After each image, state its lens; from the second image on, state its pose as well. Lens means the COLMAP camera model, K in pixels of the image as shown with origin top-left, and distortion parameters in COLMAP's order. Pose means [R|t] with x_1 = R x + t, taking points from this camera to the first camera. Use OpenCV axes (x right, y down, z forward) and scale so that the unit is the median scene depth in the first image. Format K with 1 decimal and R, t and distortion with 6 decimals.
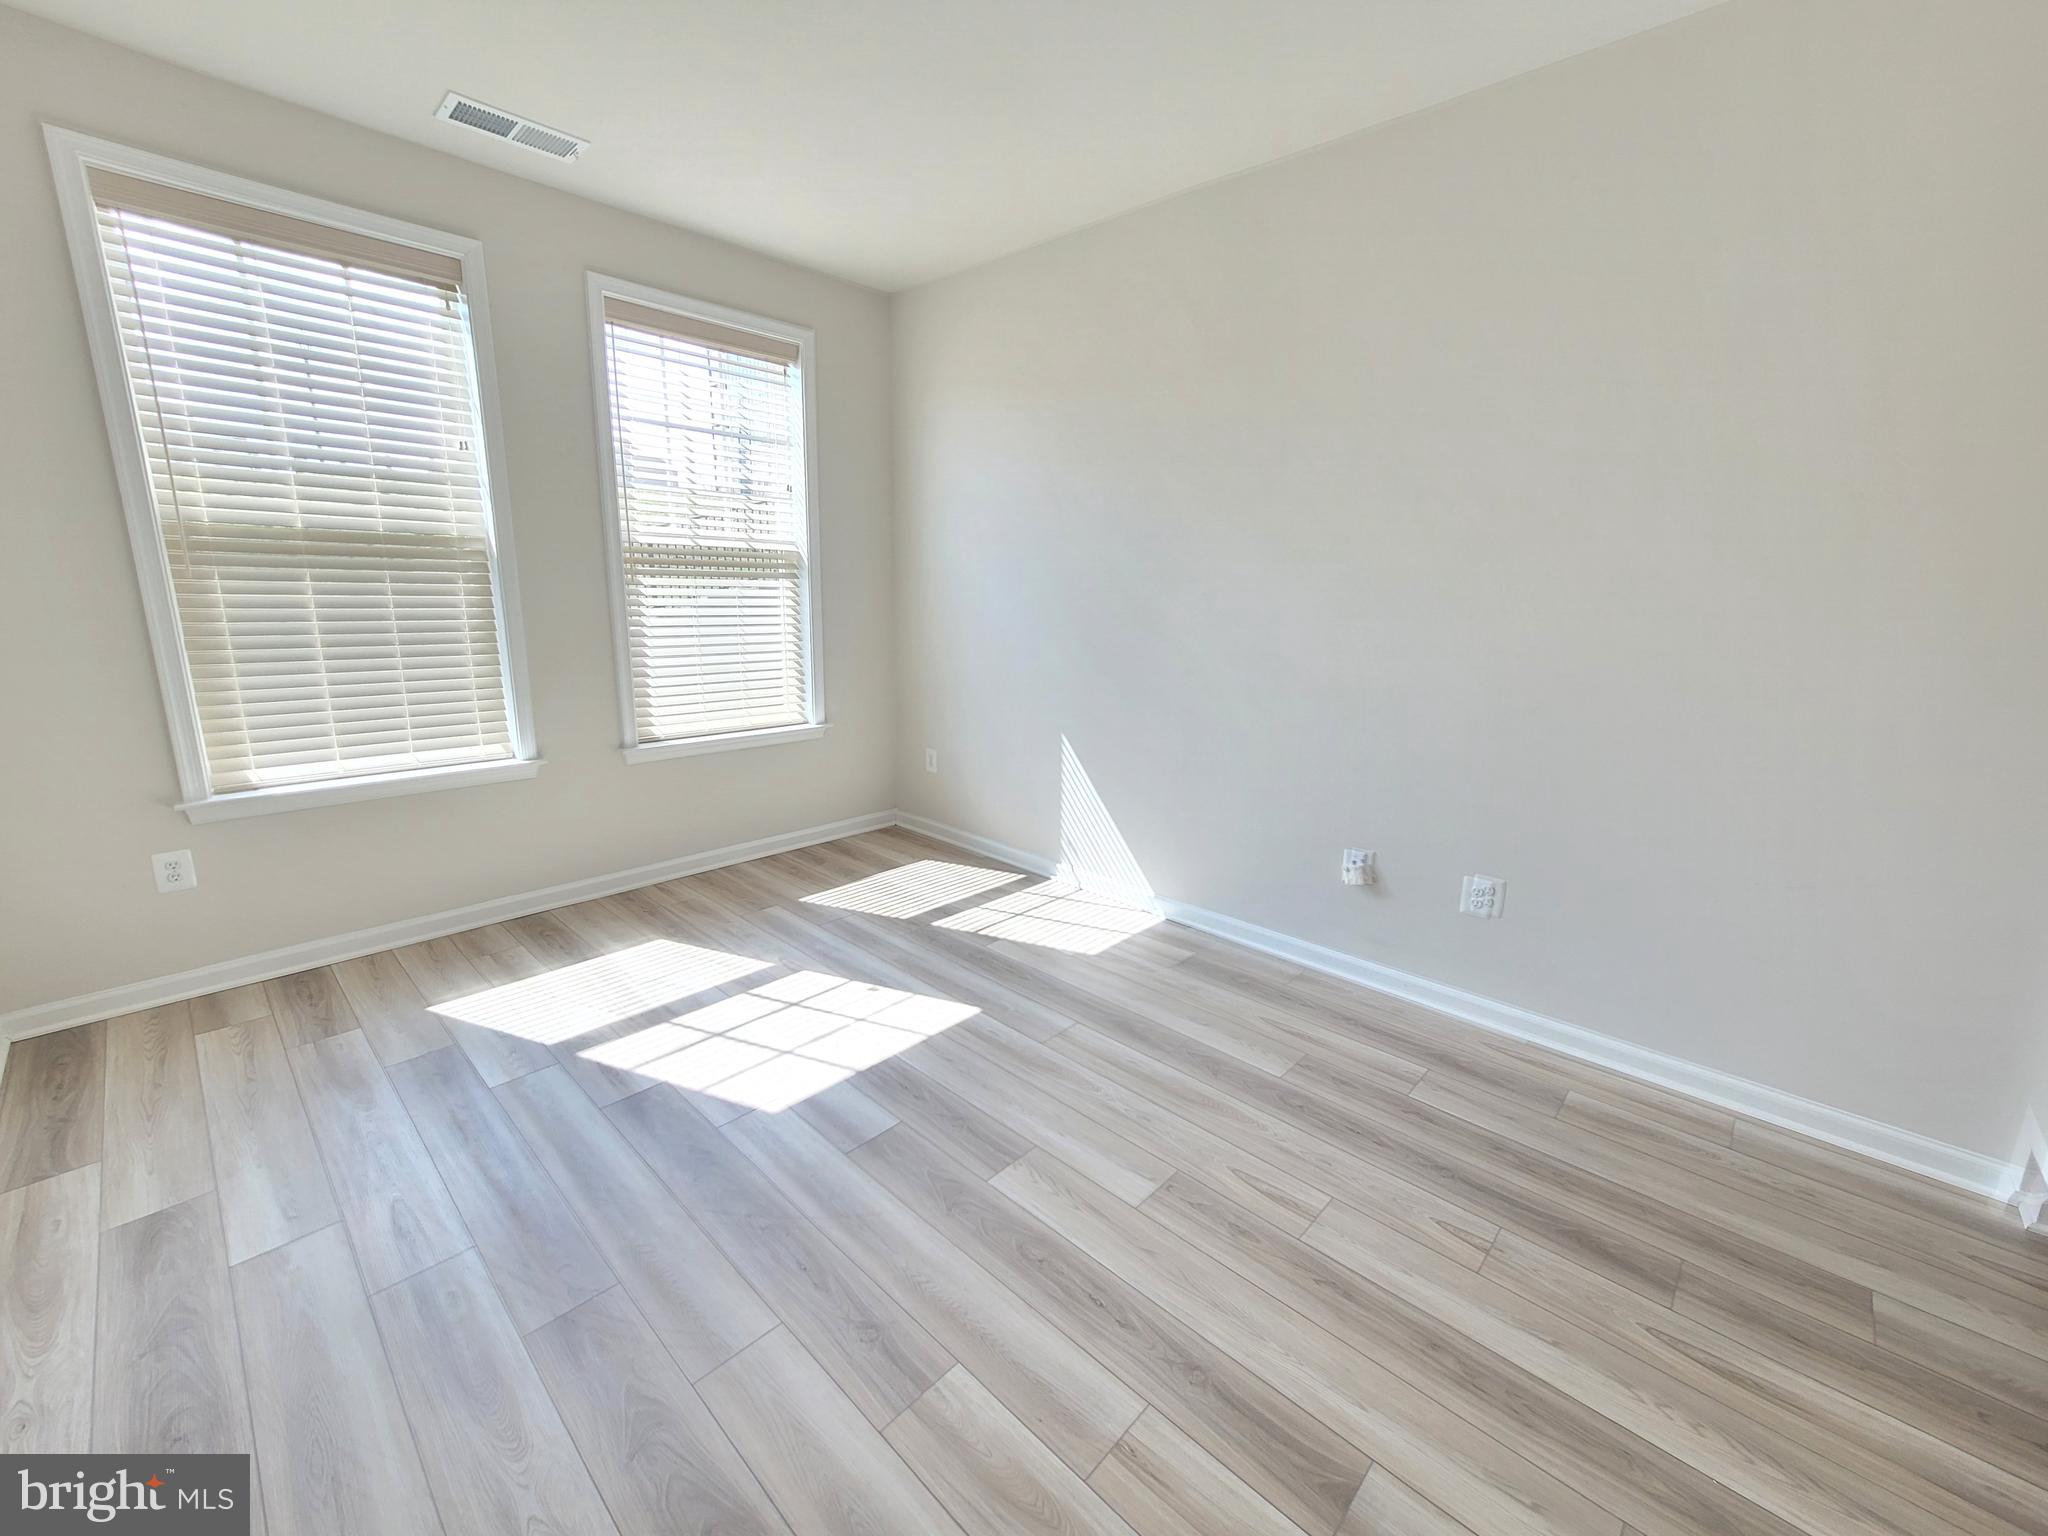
lens RADIAL K [[839.1, 0, 1027.9], [0, 839.1, 772.4], [0, 0, 1]] dist [-0.003860, -0.000504]
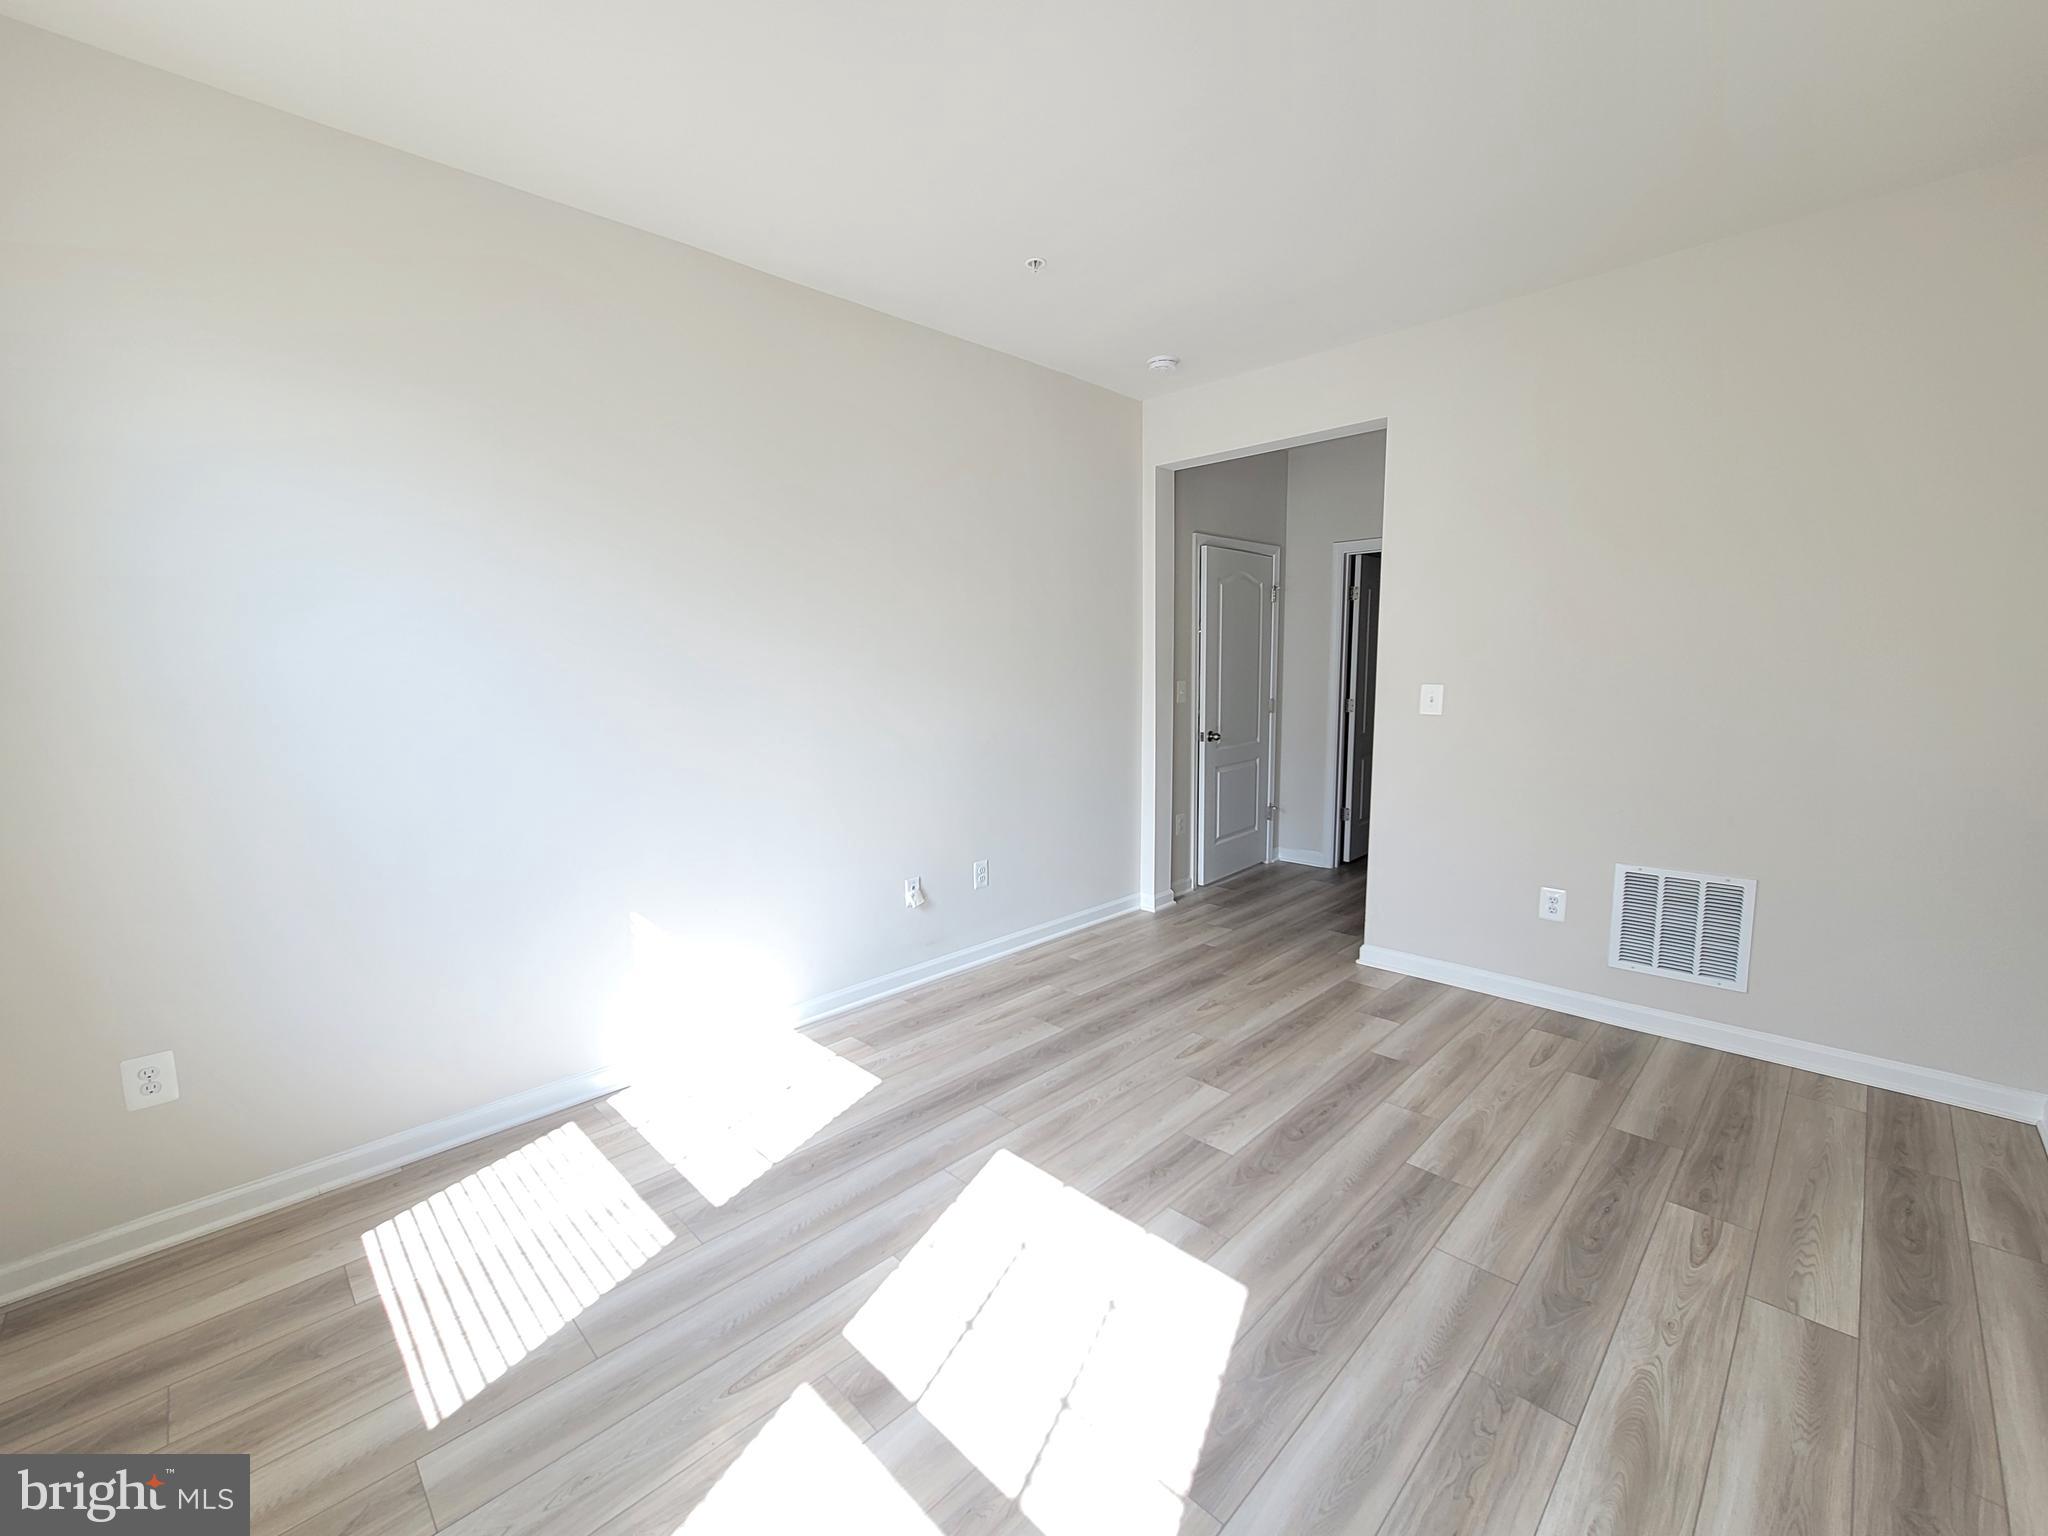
lens RADIAL K [[845.6, 0, 1010.7], [0, 845.6, 771.8], [0, 0, 1]] dist [0.000213, -0.001377]
pose [[0.030857, -0.146264, 0.988764, -1.023289], [0.238942, 0.961633, 0.134793, -0.241603], [-0.970543, 0.232098, 0.064622, 0.961180]]
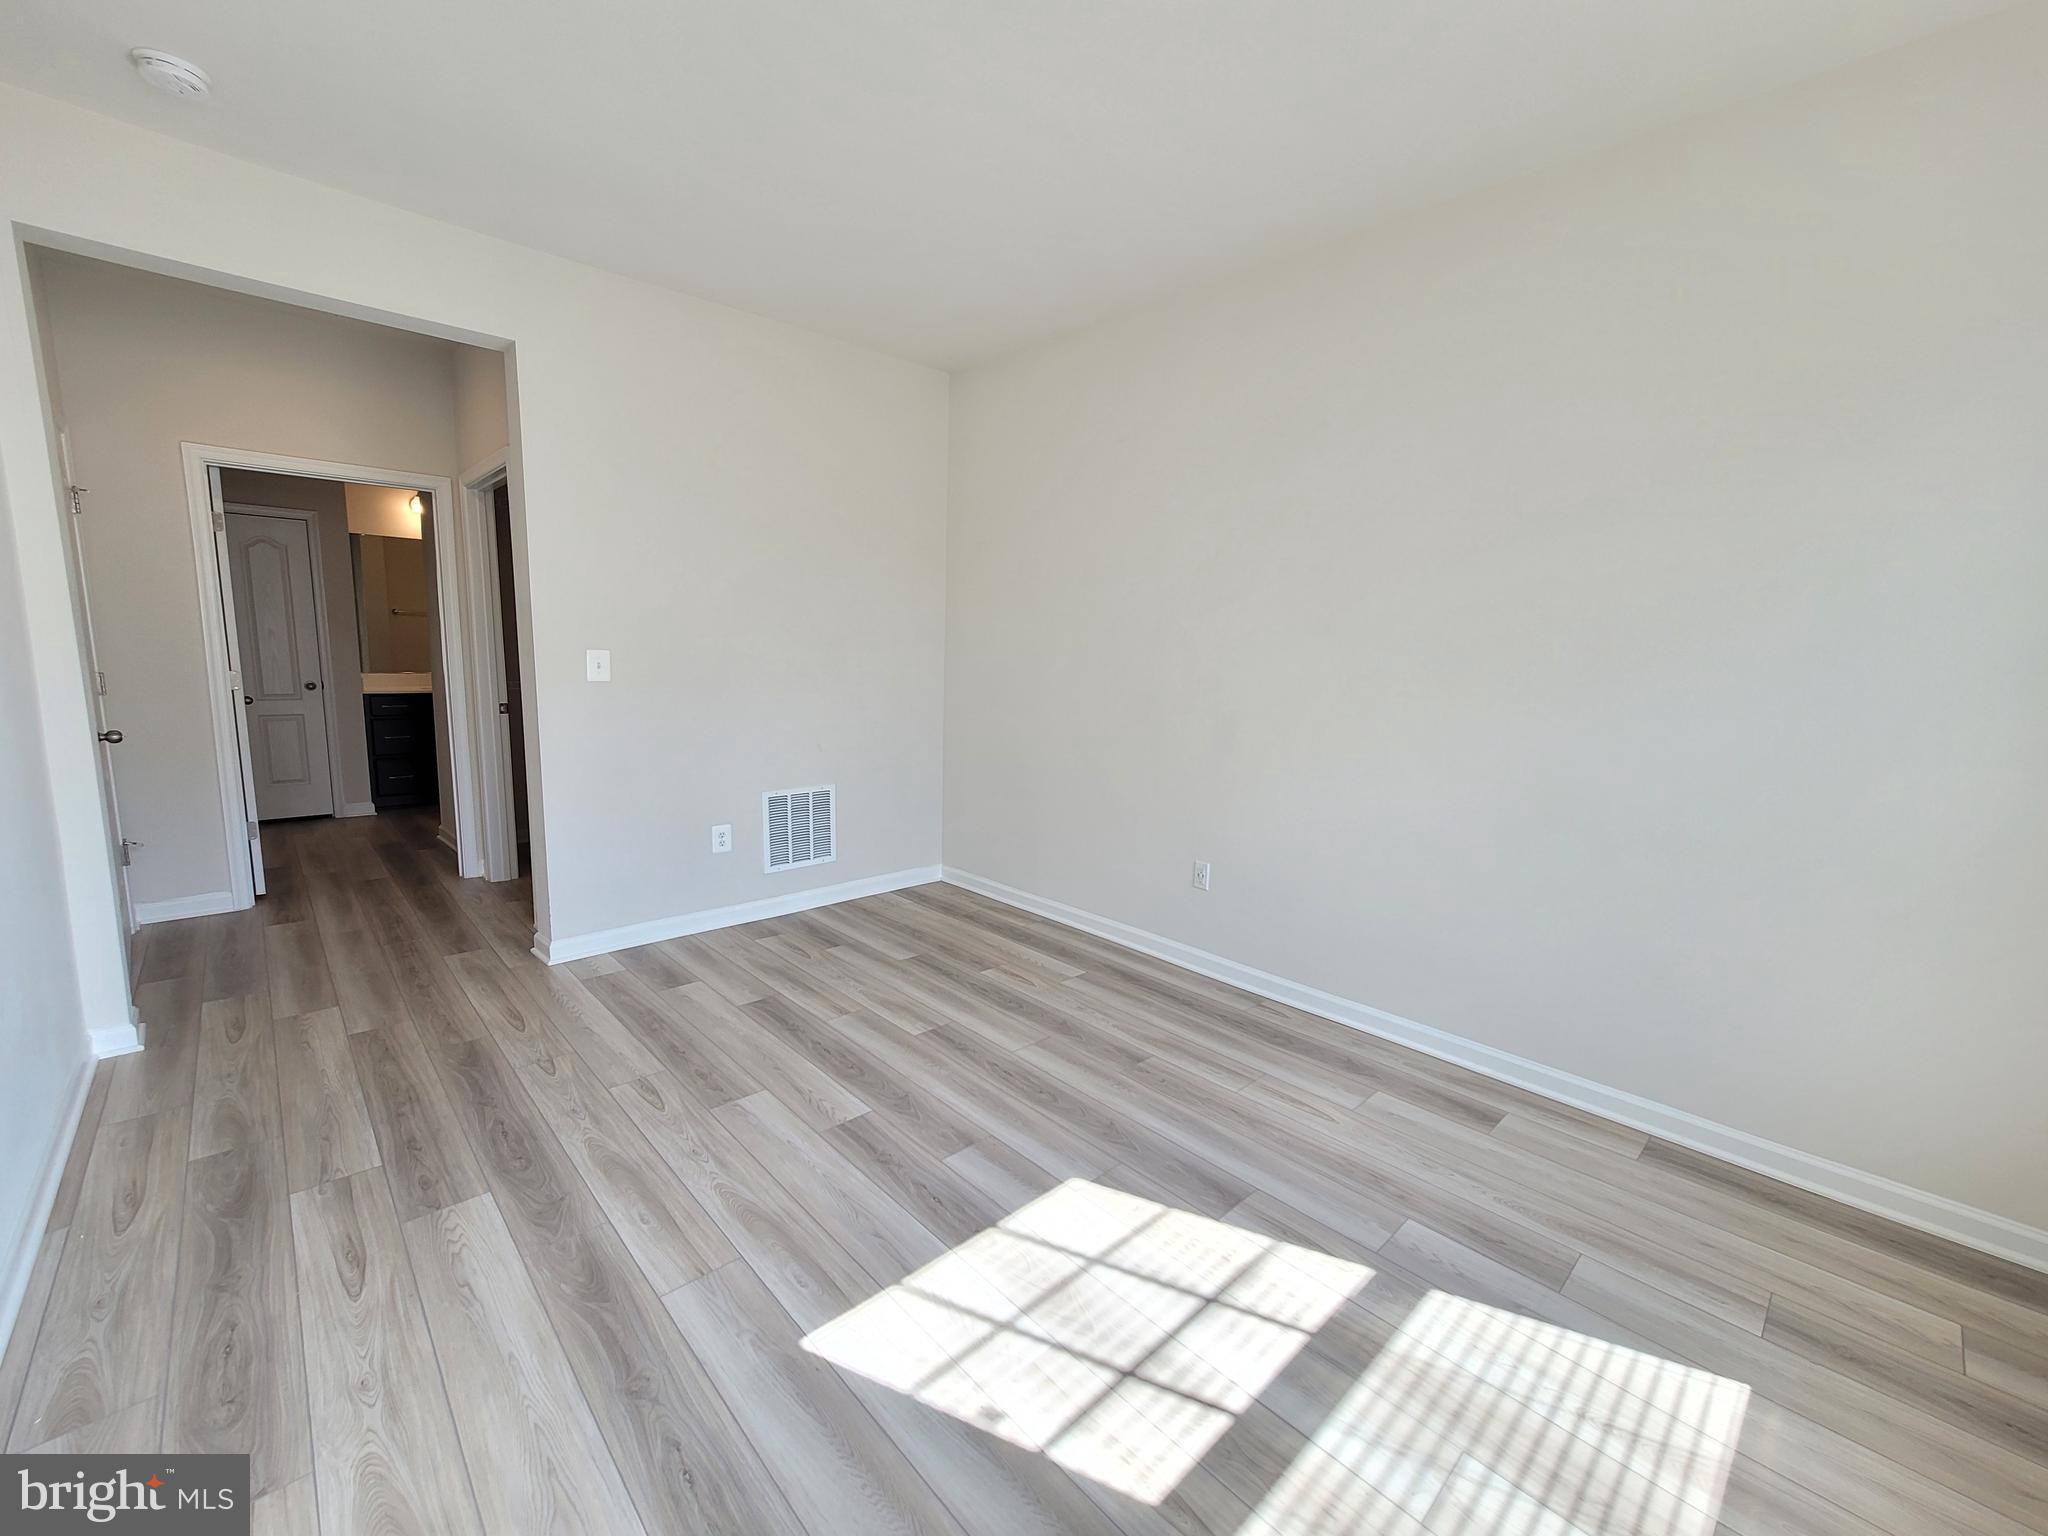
lens RADIAL K [[836.7, 0, 1024.0], [0, 836.7, 768.0], [0, 0, 1]] dist [-0.000178, 0.010043]
pose [[-0.997186, -0.054465, 0.051504, -0.265042], [-0.032138, 0.931361, 0.362675, -0.371586], [-0.067722, 0.359999, -0.930491, 1.696275]]
